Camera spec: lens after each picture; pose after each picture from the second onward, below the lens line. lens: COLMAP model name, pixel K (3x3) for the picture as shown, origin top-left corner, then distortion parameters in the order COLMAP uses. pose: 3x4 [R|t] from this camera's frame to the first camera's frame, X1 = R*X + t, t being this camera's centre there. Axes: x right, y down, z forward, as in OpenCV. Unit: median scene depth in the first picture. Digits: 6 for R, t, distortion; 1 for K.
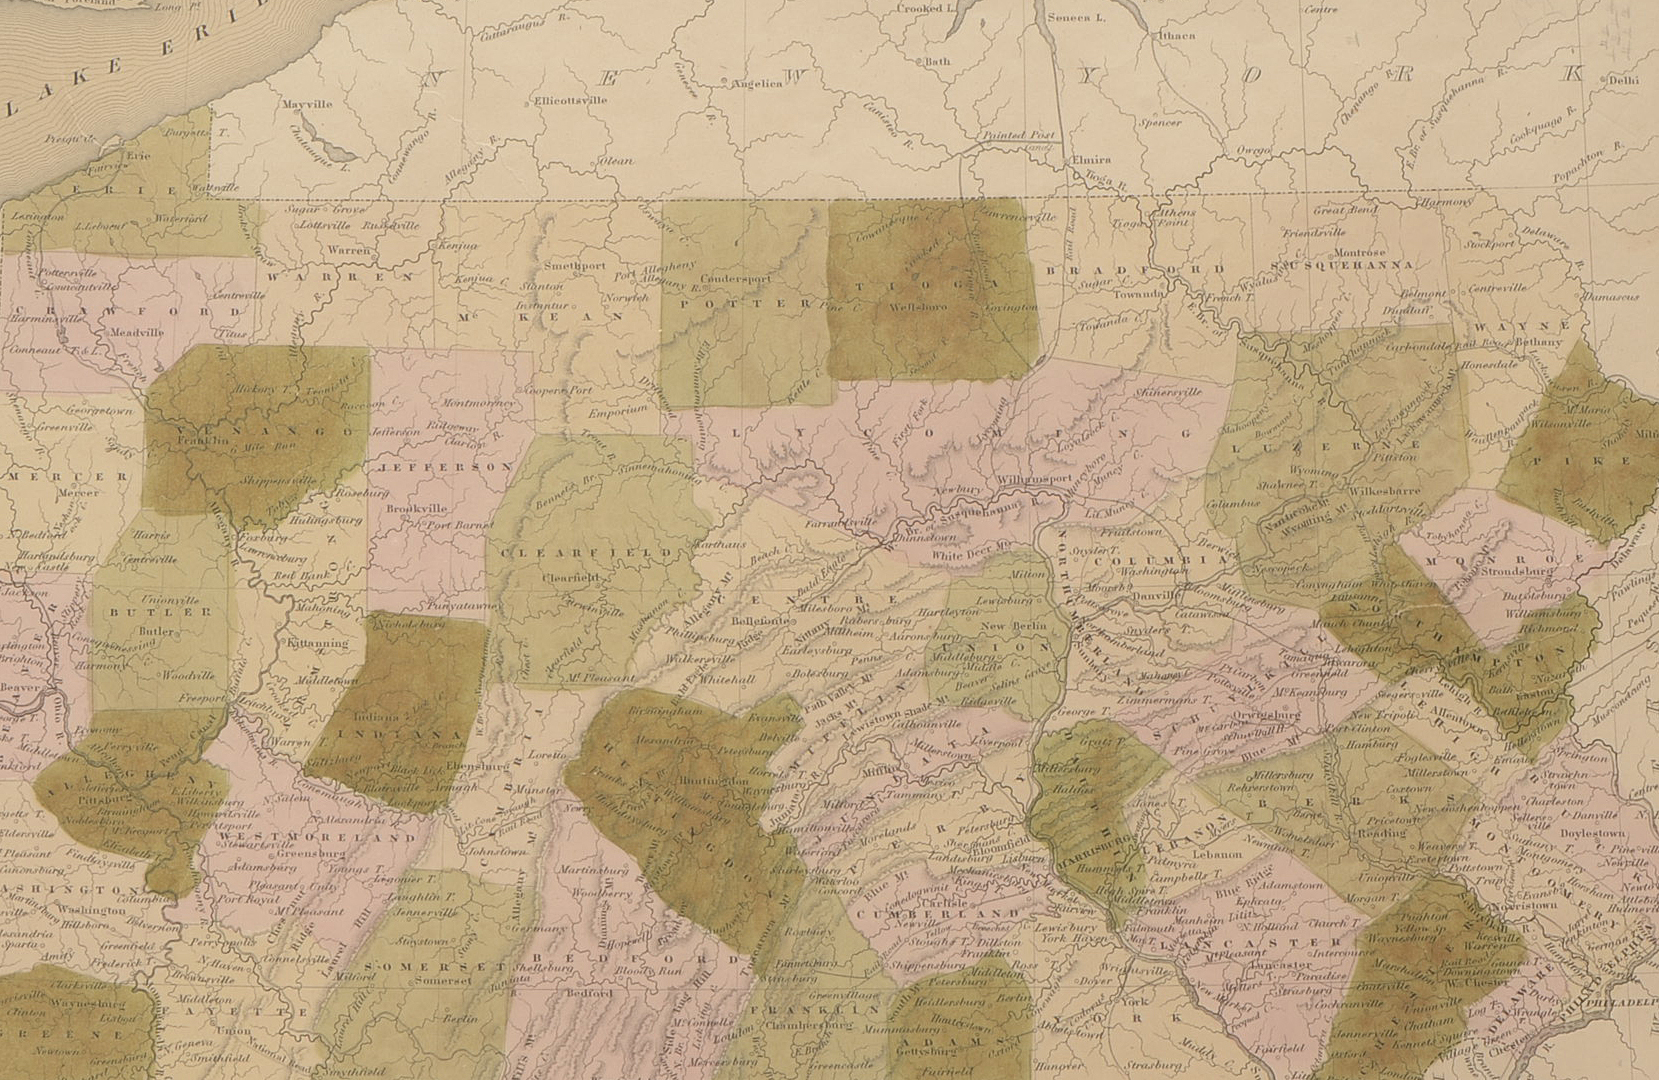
lens RADIAL K [[3307.6, 0, 830.3], [0, 3307.6, 541.2], [0, 0, 1]] dist [-0.036789, 0.000000]
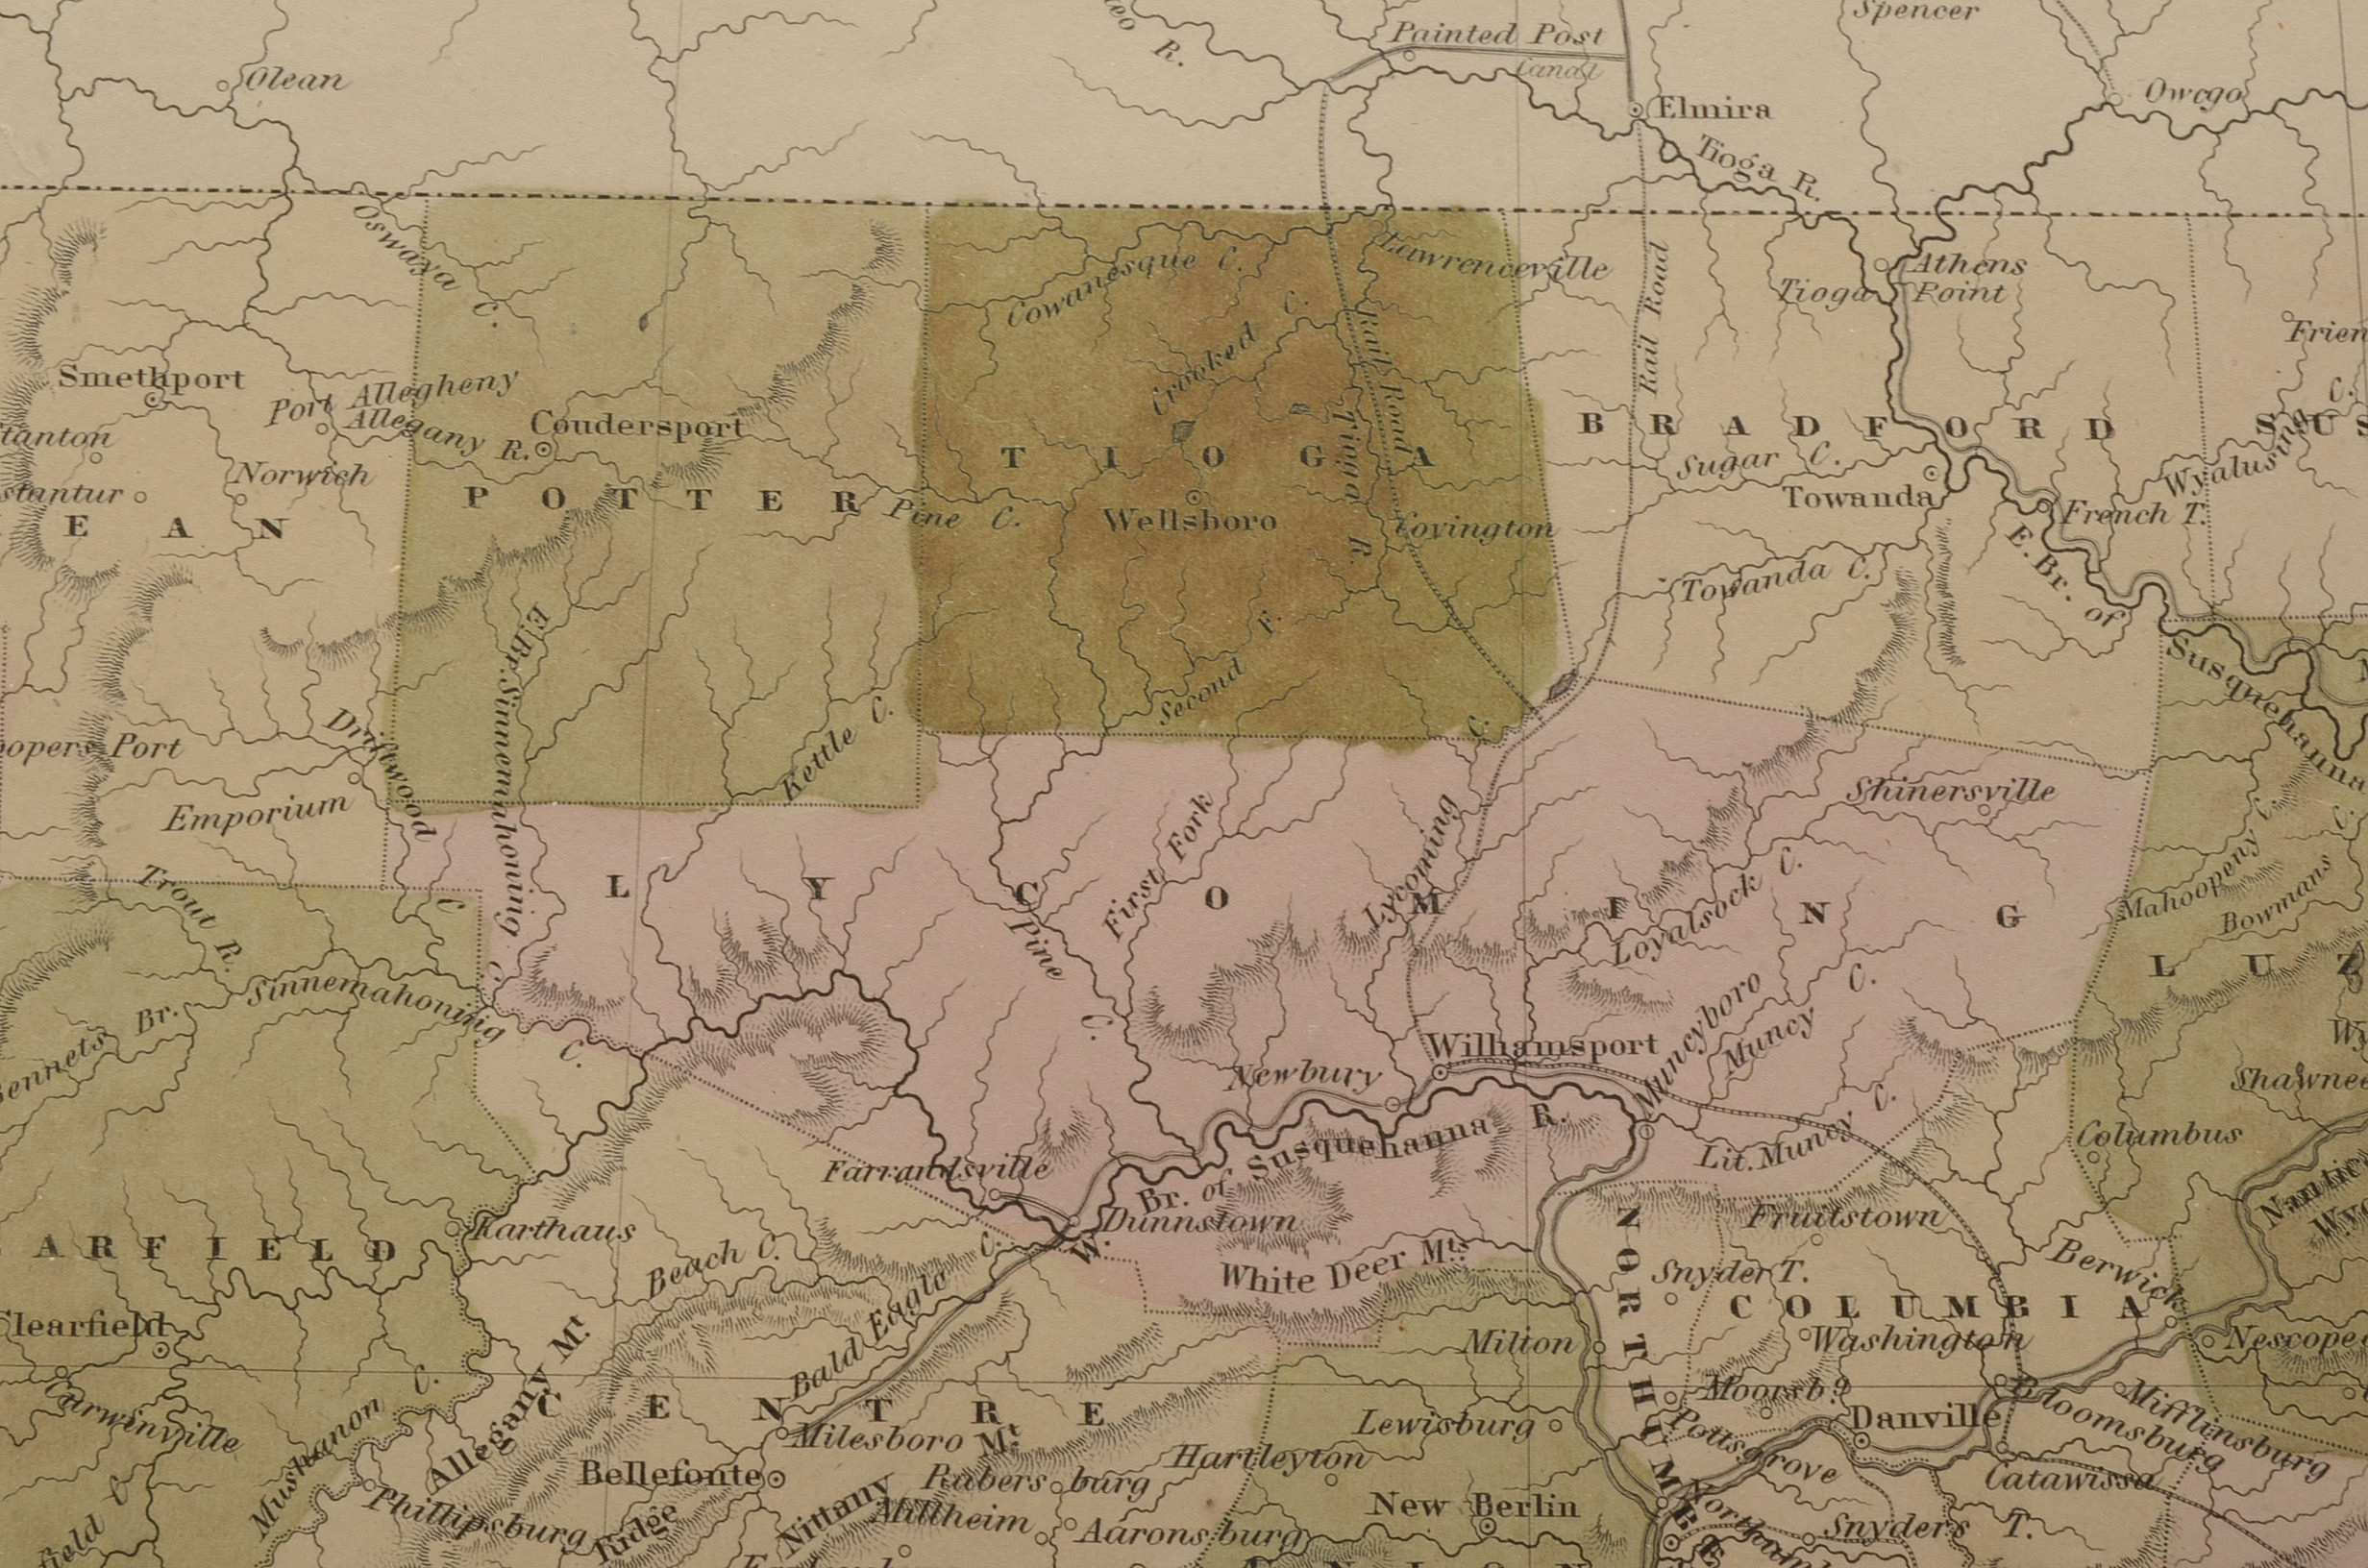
lens RADIAL K [[5624.1, 0, 1185.4], [0, 5624.1, 784.8], [0, 0, 1]] dist [-0.044103, 0.000000]
pose [[0.999277, 0.022444, 0.030685, 0.009706], [-0.019377, 0.995111, -0.096846, 0.009499], [-0.032708, 0.096182, 0.994826, 0.451213]]
